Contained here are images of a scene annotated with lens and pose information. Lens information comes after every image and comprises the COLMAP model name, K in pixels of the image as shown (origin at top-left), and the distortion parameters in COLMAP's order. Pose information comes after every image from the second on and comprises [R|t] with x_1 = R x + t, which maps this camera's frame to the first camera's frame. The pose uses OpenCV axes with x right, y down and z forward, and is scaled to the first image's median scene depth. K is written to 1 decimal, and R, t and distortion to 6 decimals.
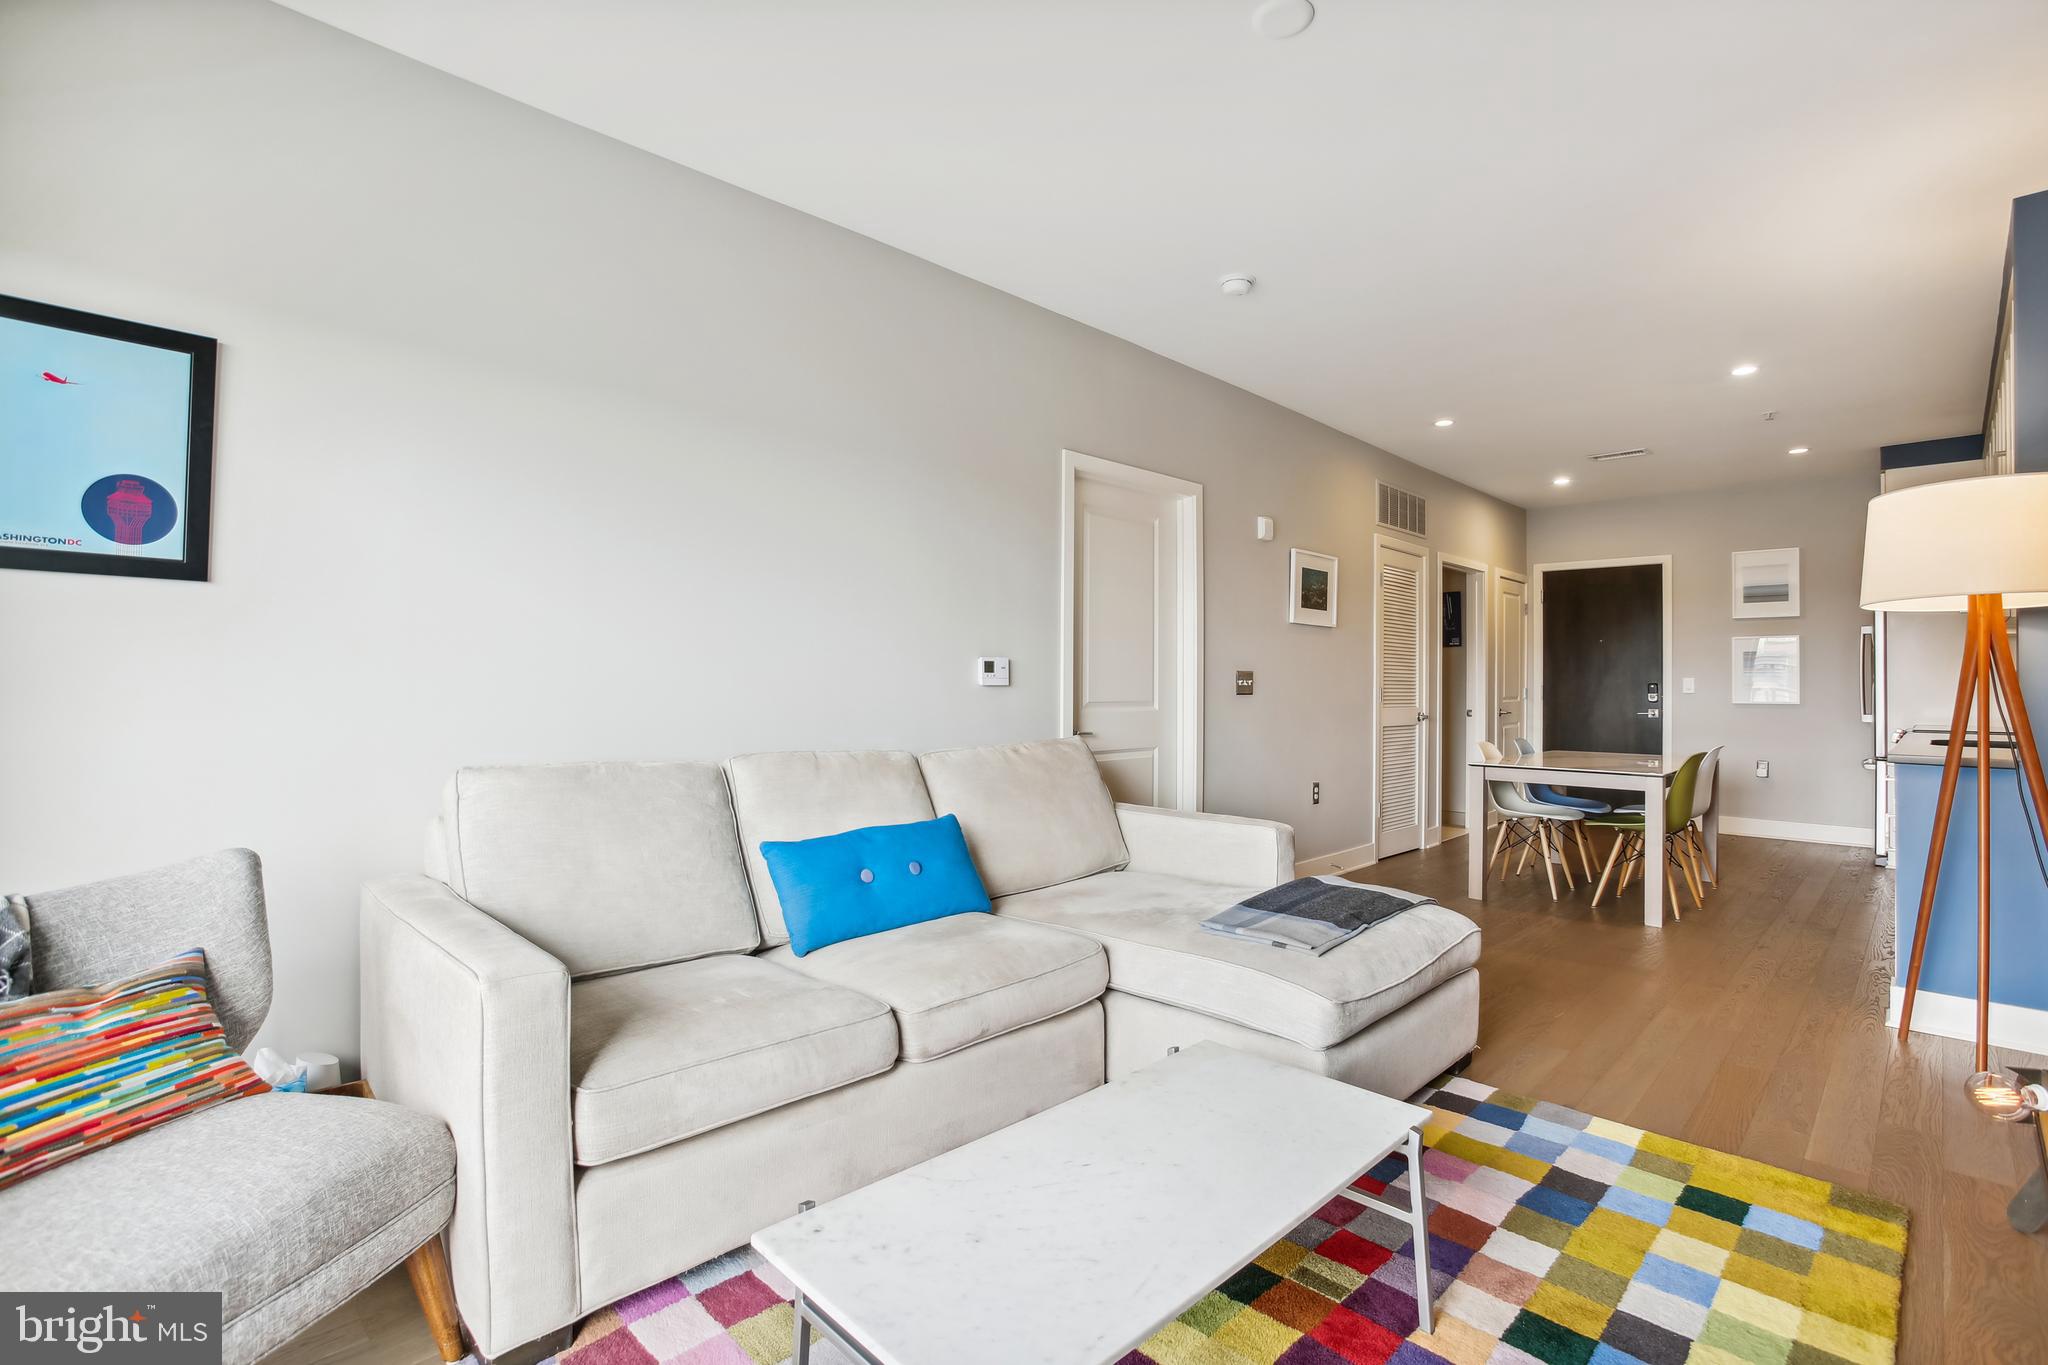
lens RADIAL K [[930.2, 0, 1027.2], [0, 930.2, 671.9], [0, 0, 1]] dist [-0.004411, -0.000430]
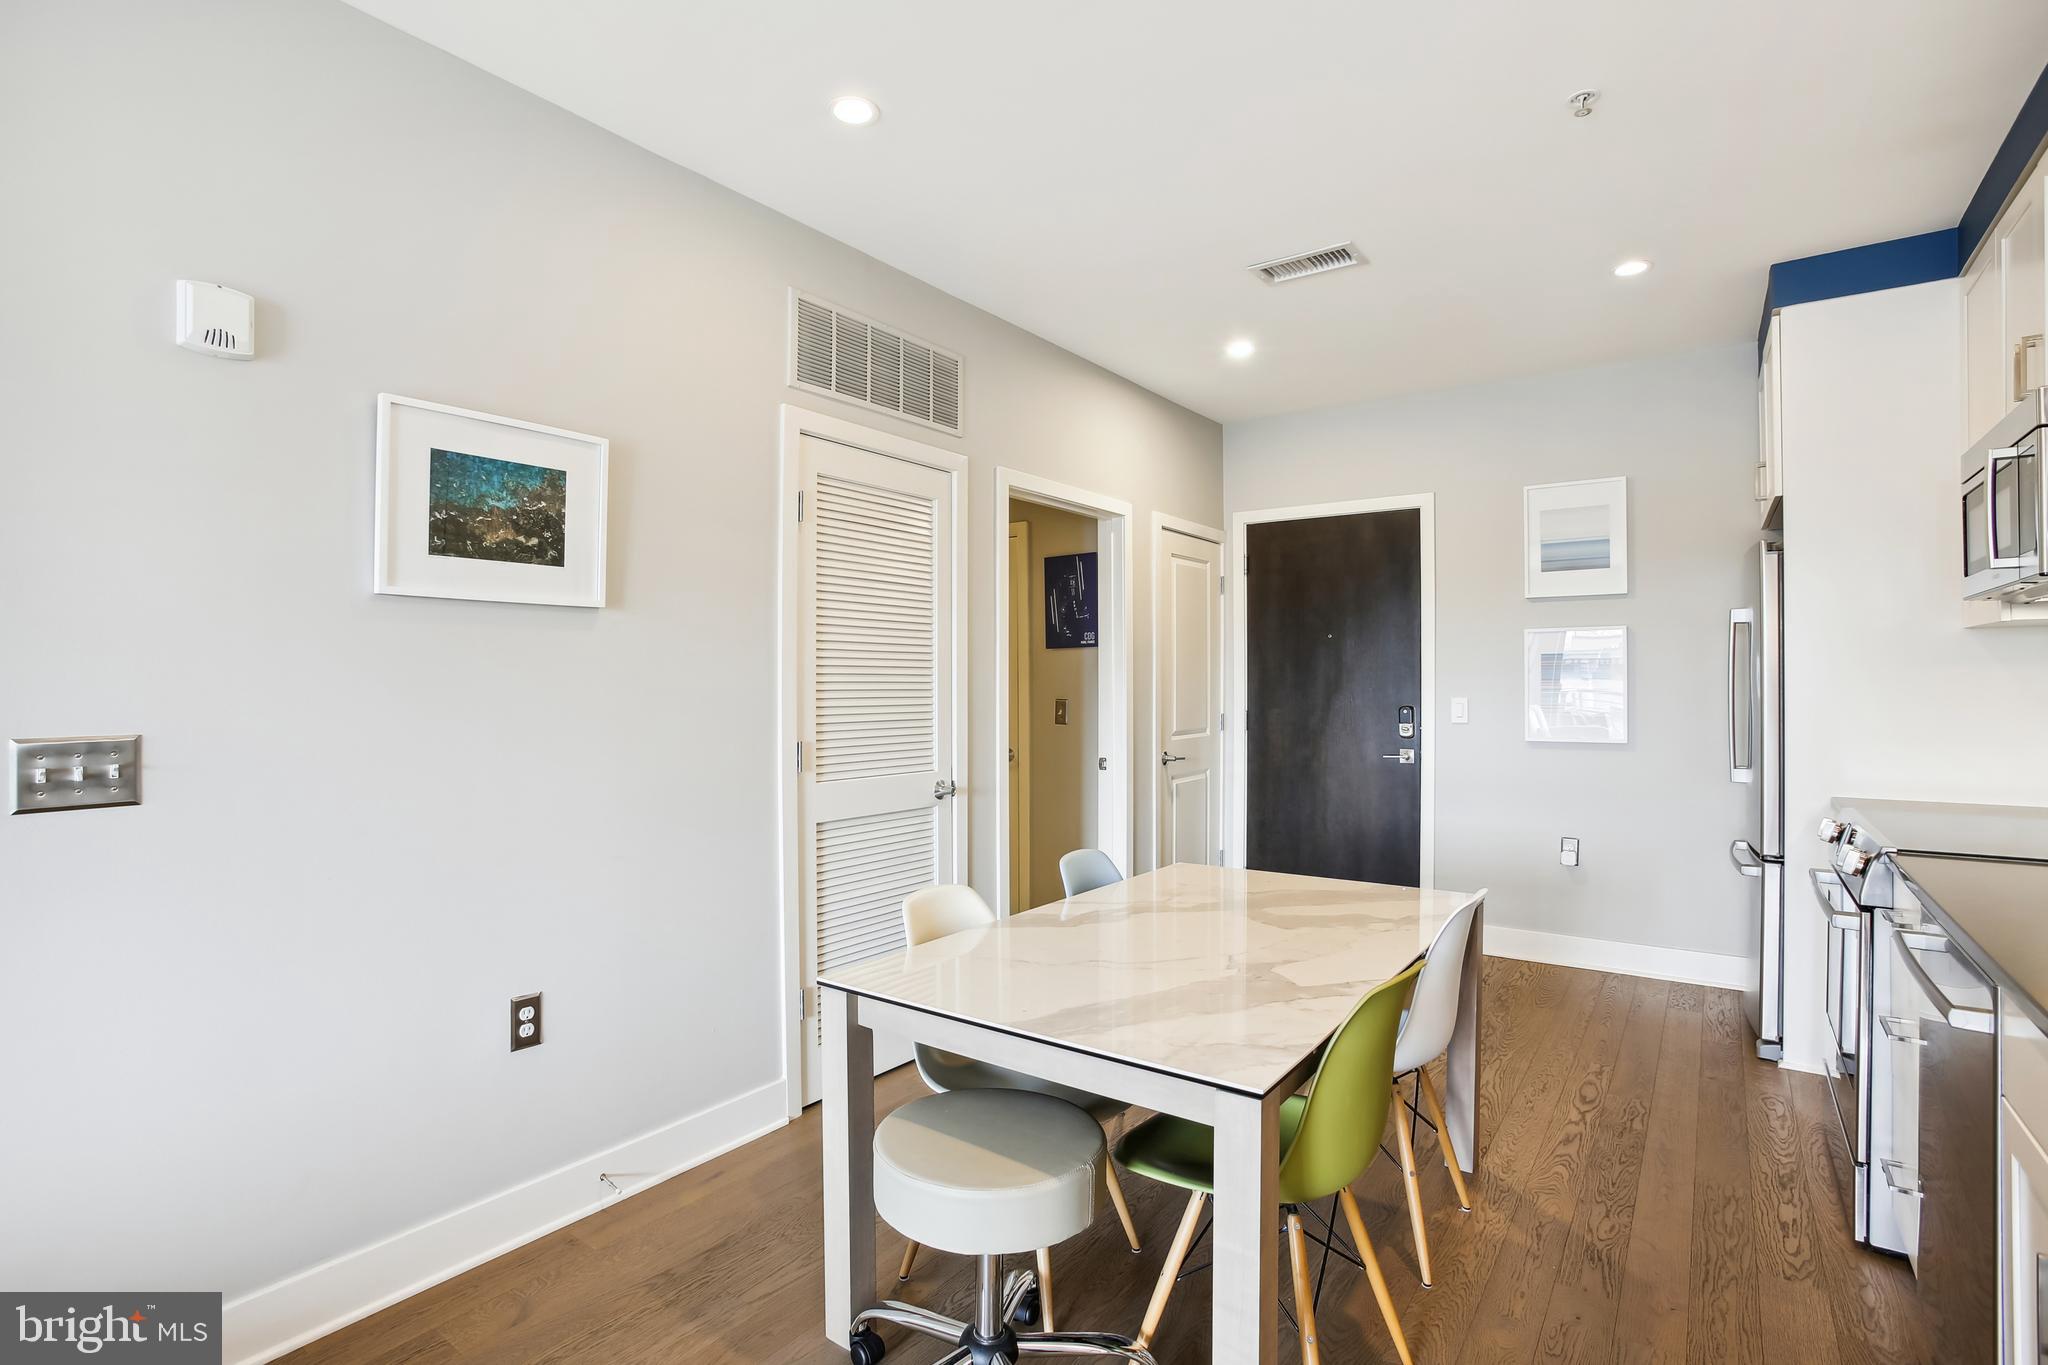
lens RADIAL K [[967.3, 0, 1024.0], [0, 967.3, 682.5], [0, 0, 1]] dist [-0.001120, 0.000176]
pose [[0.989656, -0.011766, 0.142979, 0.355868], [0.009762, 0.999844, 0.014711, -0.015535], [-0.143130, -0.013163, 0.989616, 0.434481]]
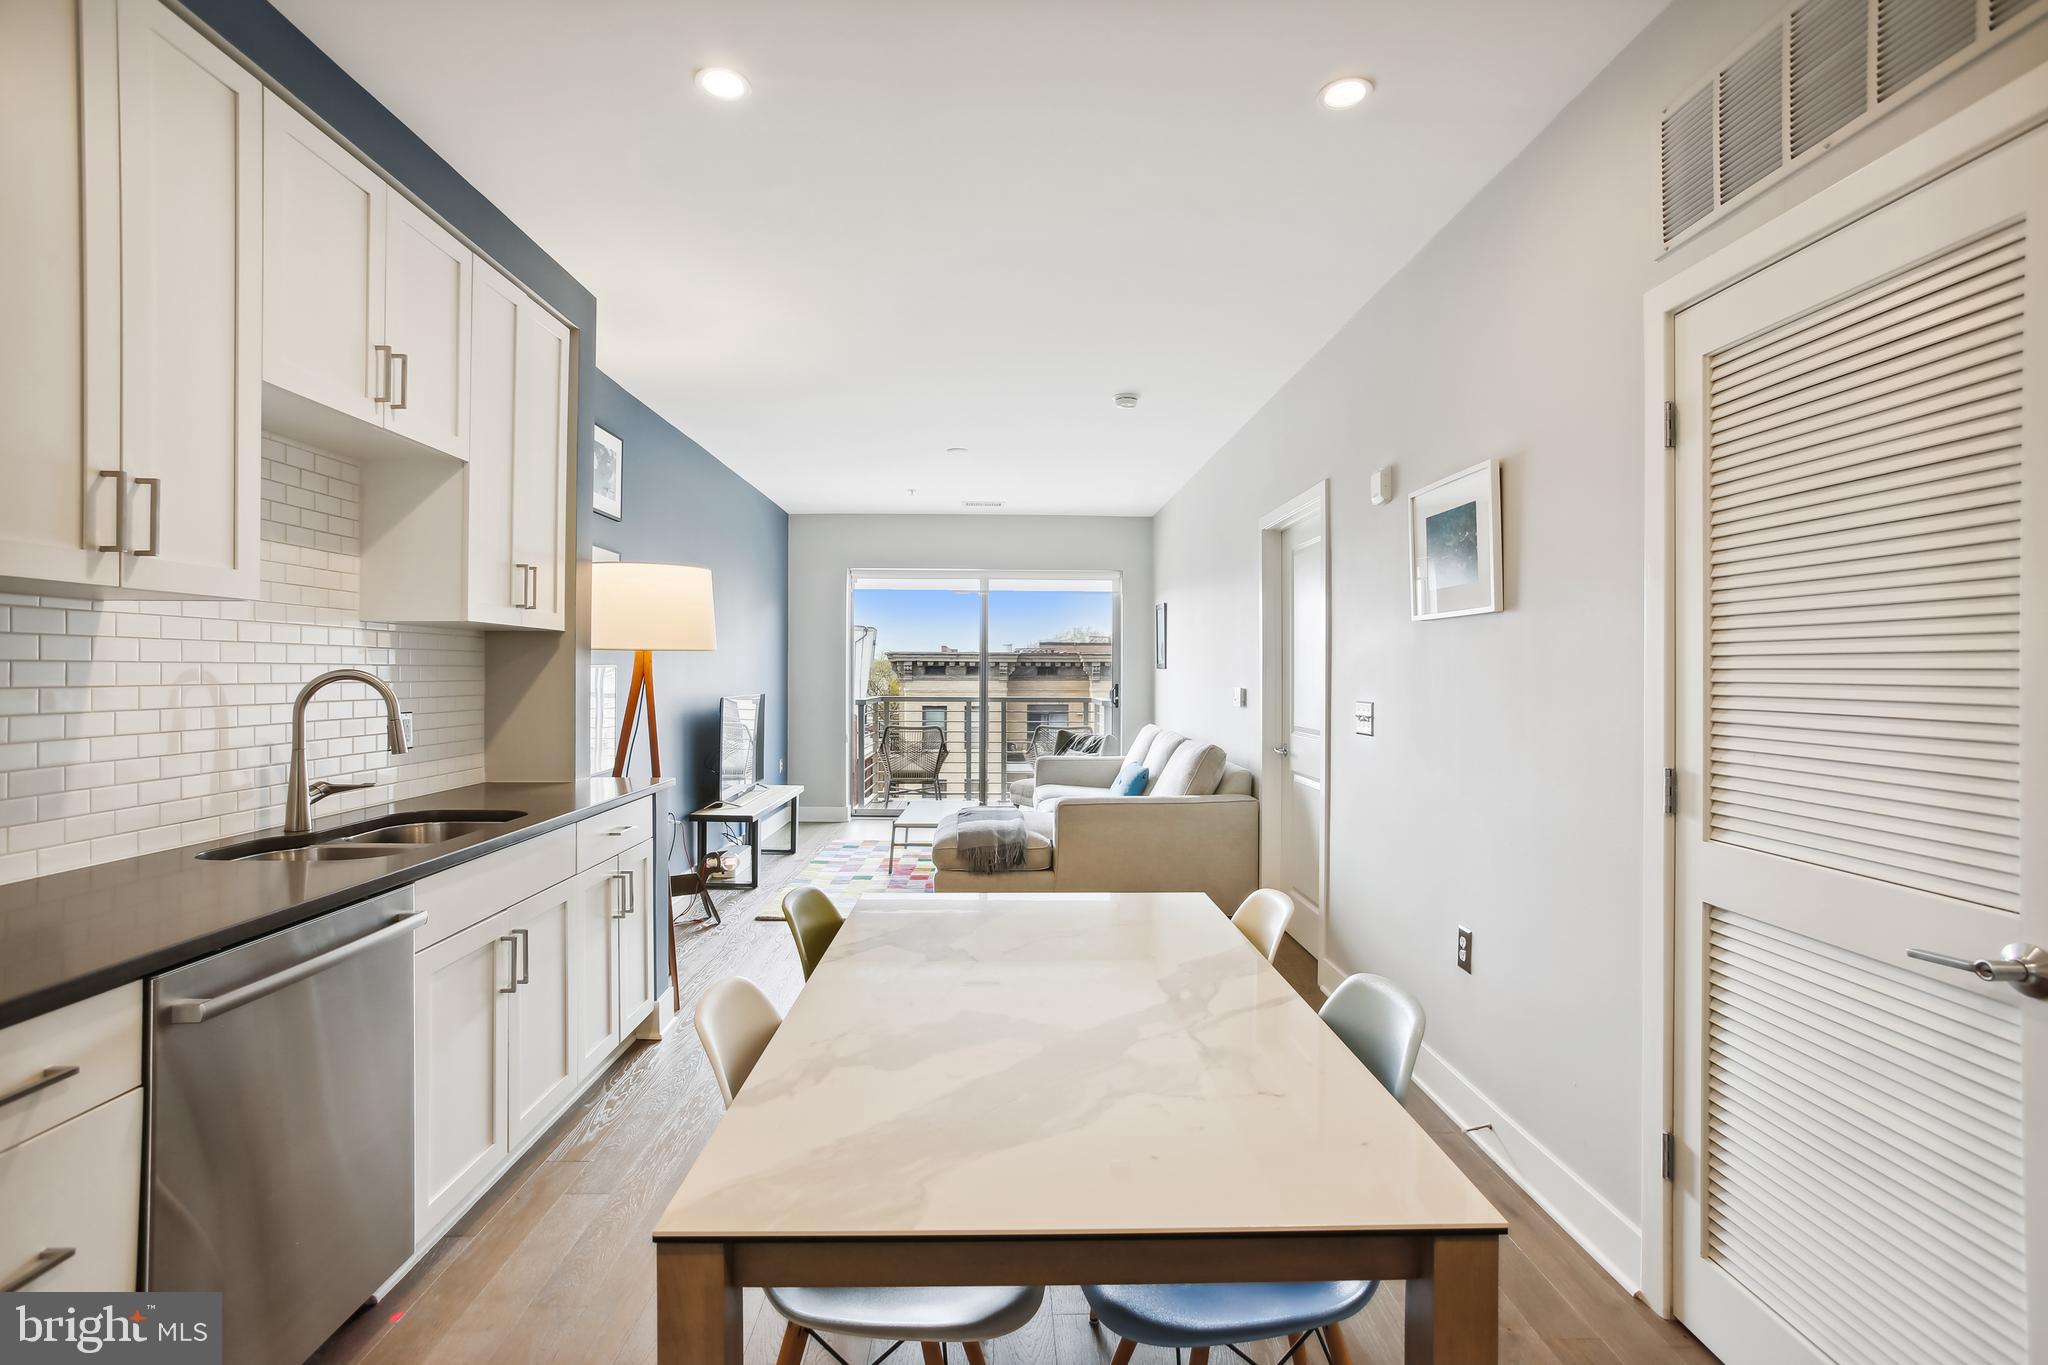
lens RADIAL K [[930.2, 0, 1027.2], [0, 930.2, 671.9], [0, 0, 1]] dist [-0.004411, -0.000430]
pose [[-0.695593, -0.007963, -0.718392, 0.637208], [-0.000057, 0.999939, -0.011029, -0.010610], [0.718436, -0.007631, -0.695551, 0.899083]]
